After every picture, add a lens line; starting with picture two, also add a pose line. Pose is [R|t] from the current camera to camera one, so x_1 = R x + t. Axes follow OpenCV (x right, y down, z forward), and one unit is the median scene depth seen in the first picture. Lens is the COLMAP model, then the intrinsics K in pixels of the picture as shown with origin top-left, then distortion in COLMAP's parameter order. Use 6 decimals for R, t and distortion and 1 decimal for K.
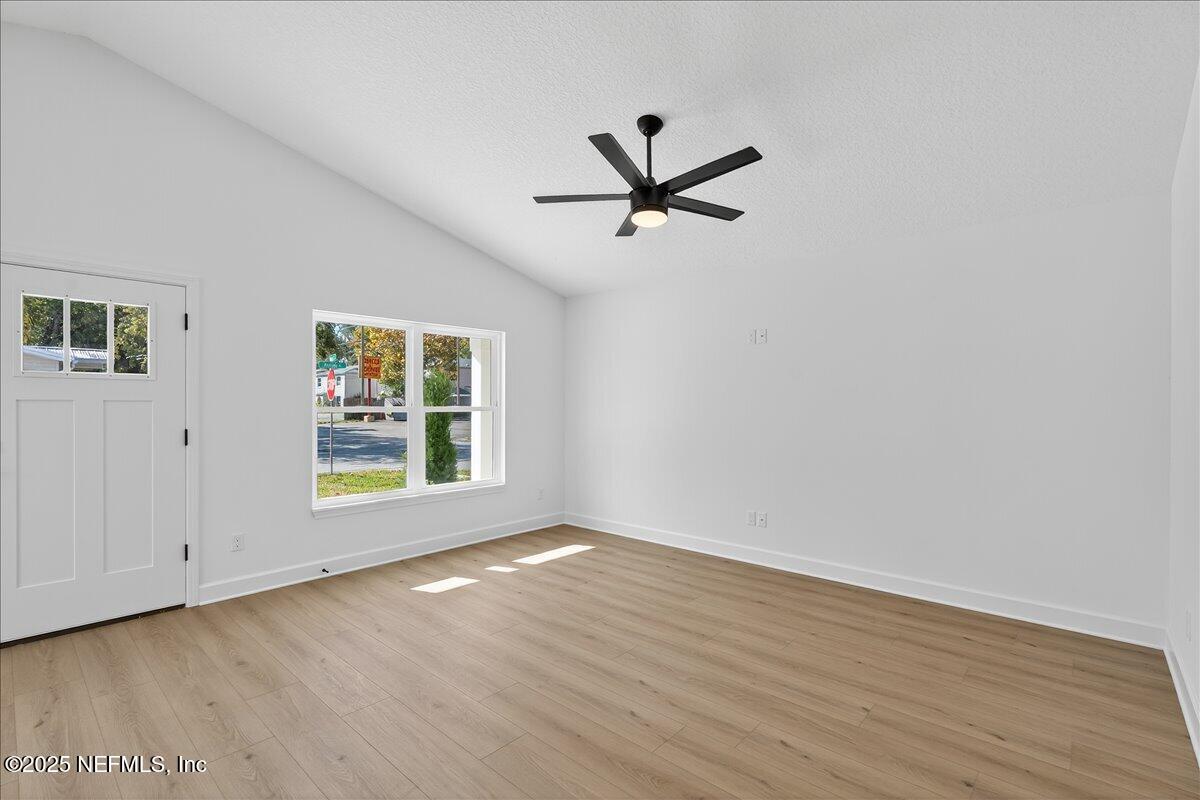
lens RADIAL K [[551.3, 0, 601.5], [0, 551.3, 409.4], [0, 0, 1]] dist [-0.002997, -0.000584]
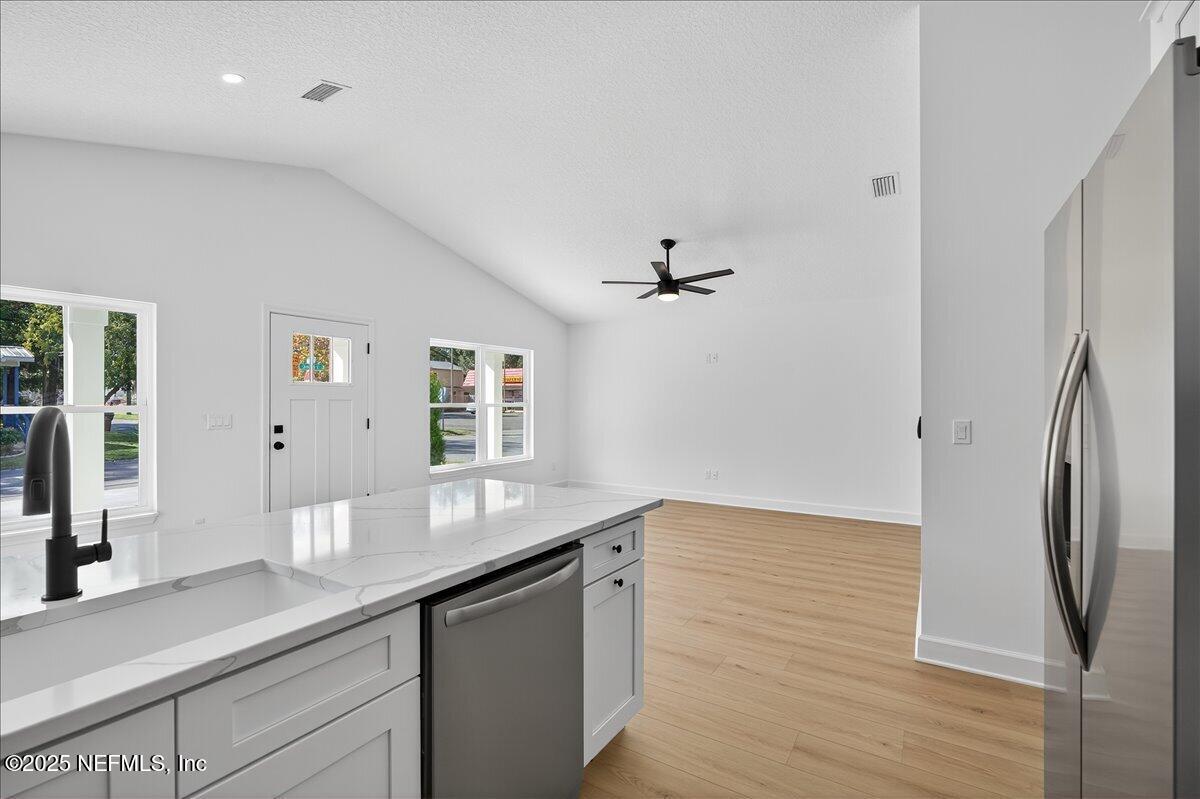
lens RADIAL K [[551.3, 0, 601.5], [0, 551.3, 408.9], [0, 0, 1]] dist [-0.002997, -0.000584]
pose [[0.982798, -0.004300, 0.184634, -0.425835], [0.003177, 0.999975, 0.006378, 0.000423], [-0.184656, -0.005682, 0.982787, -0.653318]]
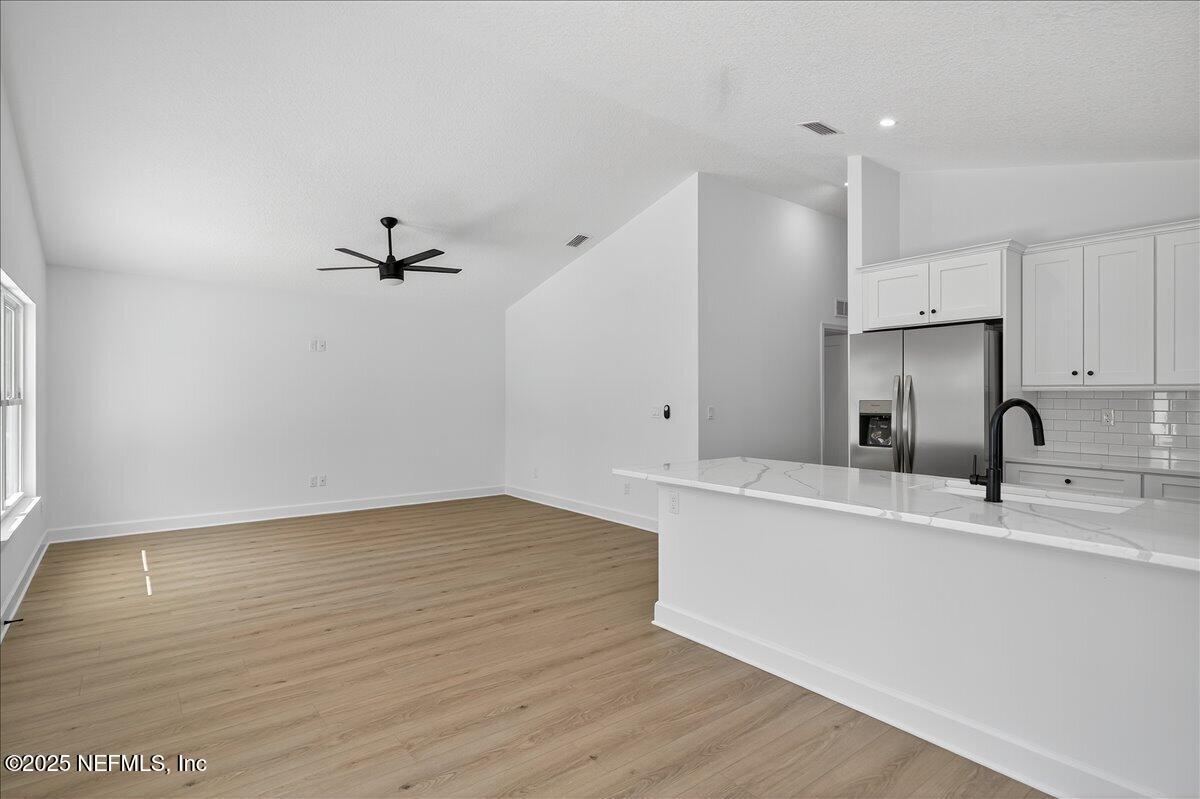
lens RADIAL K [[628.6, 0, 600.0], [0, 628.6, 399.5], [0, 0, 1]] dist [-0.000863, -0.000245]
pose [[0.148729, 0.001346, 0.988877, -1.545935], [0.003605, 0.999992, -0.001903, 0.006862], [-0.988871, 0.003847, 0.148723, 0.126122]]
